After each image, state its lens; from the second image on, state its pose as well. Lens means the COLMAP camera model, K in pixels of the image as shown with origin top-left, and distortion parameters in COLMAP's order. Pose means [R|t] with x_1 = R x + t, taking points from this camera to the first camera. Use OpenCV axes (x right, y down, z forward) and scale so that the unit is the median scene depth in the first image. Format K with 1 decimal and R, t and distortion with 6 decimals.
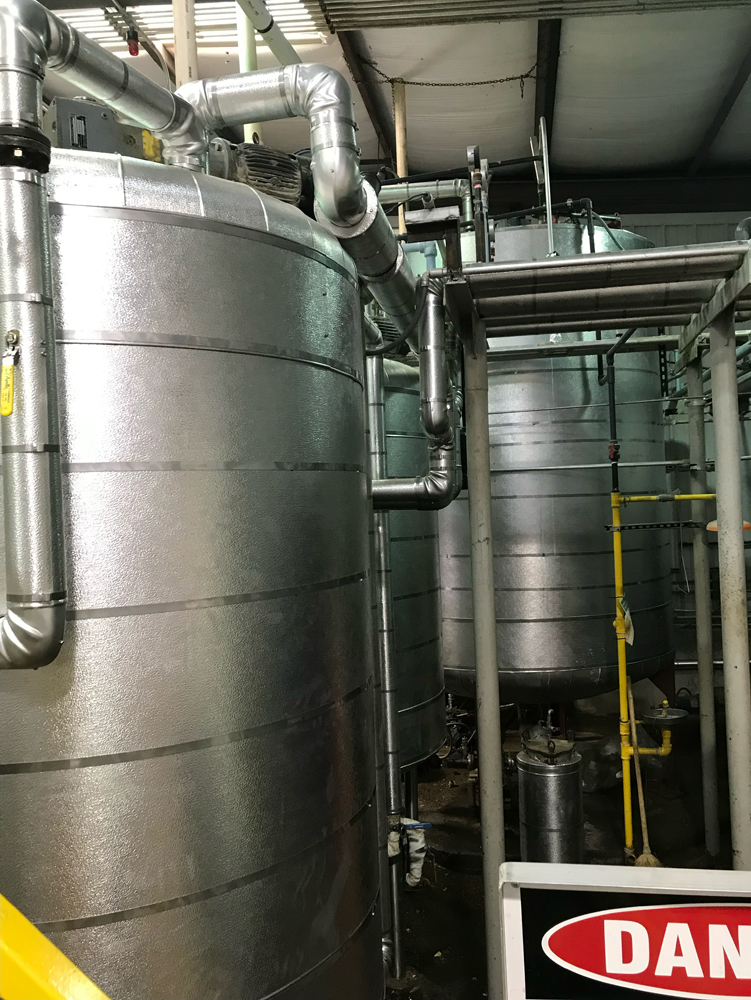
lens RADIAL K [[824.3, 0, 375.5], [0, 824.3, 500.0], [0, 0, 1]] dist [0.021689, -0.017566]
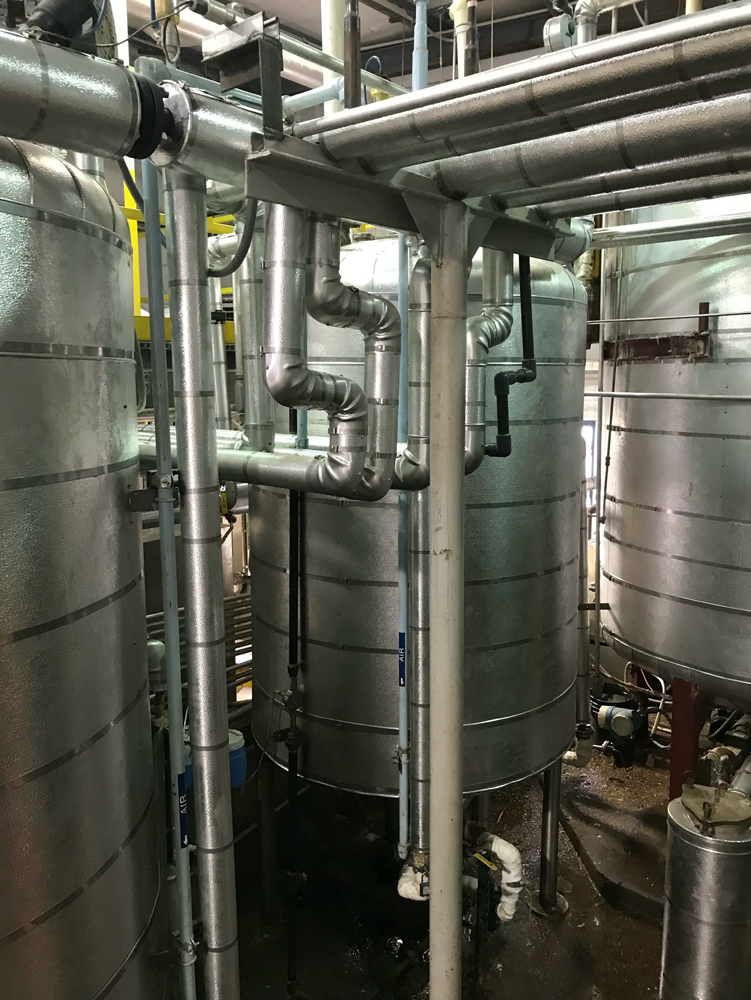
lens RADIAL K [[824.3, 0, 375.5], [0, 824.3, 500.0], [0, 0, 1]] dist [0.021689, -0.017566]
pose [[0.859901, 0.122966, -0.495428, 0.341373], [-0.035218, 0.982531, 0.182738, -0.094643], [0.509244, -0.139689, 0.849210, 0.364476]]
